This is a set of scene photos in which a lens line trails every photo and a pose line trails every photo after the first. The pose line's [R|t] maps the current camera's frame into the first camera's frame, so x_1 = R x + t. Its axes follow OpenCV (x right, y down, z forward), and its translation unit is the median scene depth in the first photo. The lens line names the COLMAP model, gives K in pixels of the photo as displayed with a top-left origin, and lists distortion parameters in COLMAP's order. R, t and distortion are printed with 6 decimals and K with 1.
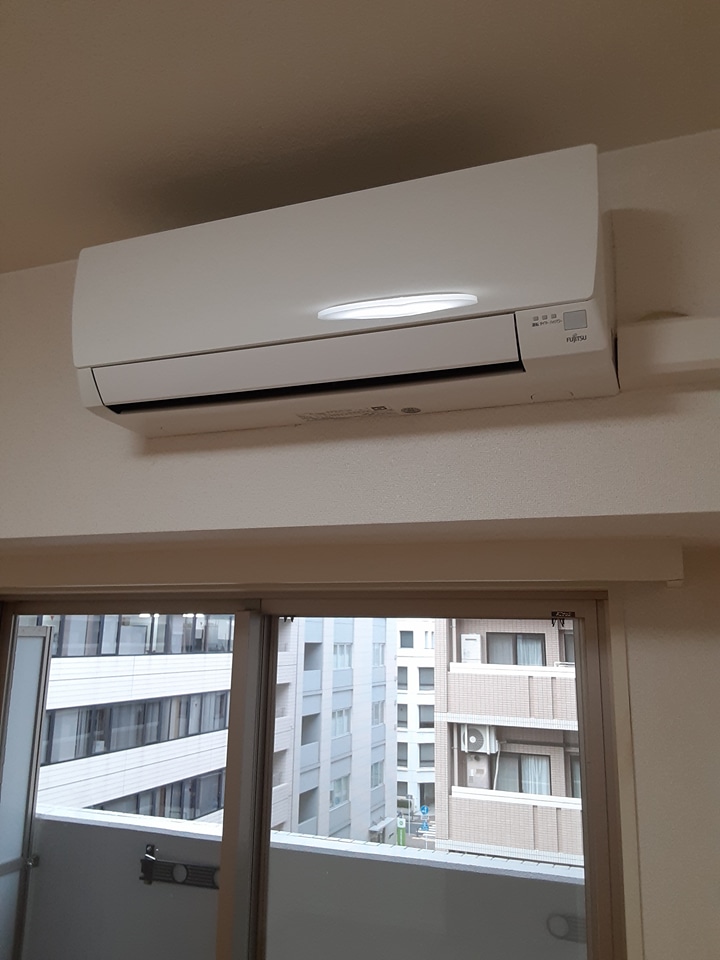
lens RADIAL K [[773.0, 0, 353.7], [0, 773.0, 474.5], [0, 0, 1]] dist [0.108303, -0.148890]
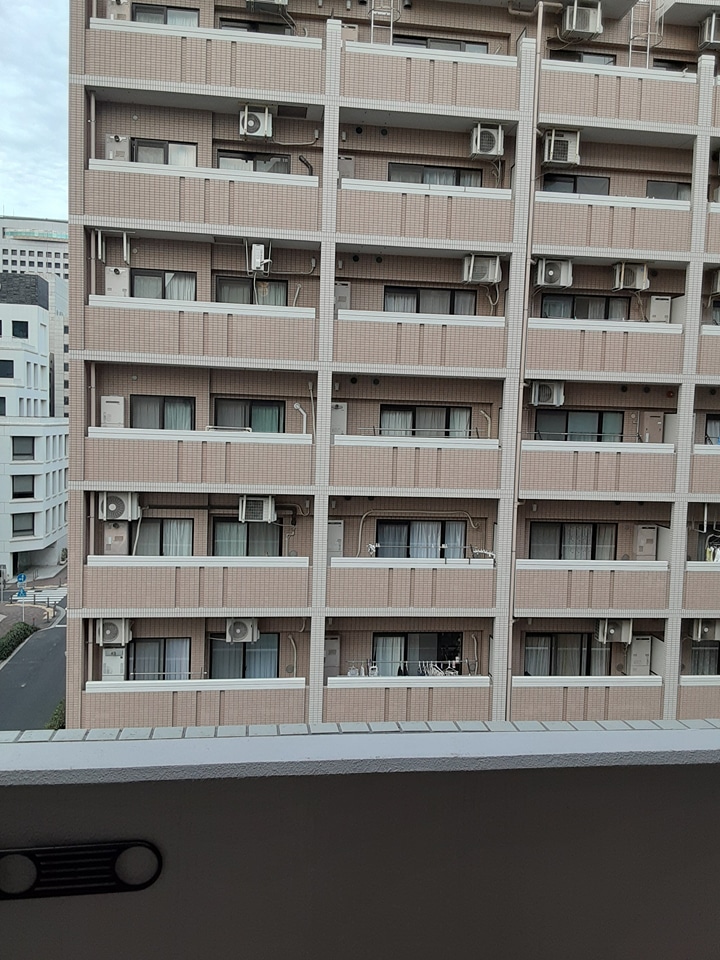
lens RADIAL K [[773.0, 0, 353.7], [0, 773.0, 474.5], [0, 0, 1]] dist [0.108303, -0.148890]
pose [[0.875957, -0.023992, 0.481792, -0.040885], [-0.114863, 0.959662, 0.256624, 0.032489], [-0.468514, -0.280132, 0.837867, 0.104856]]
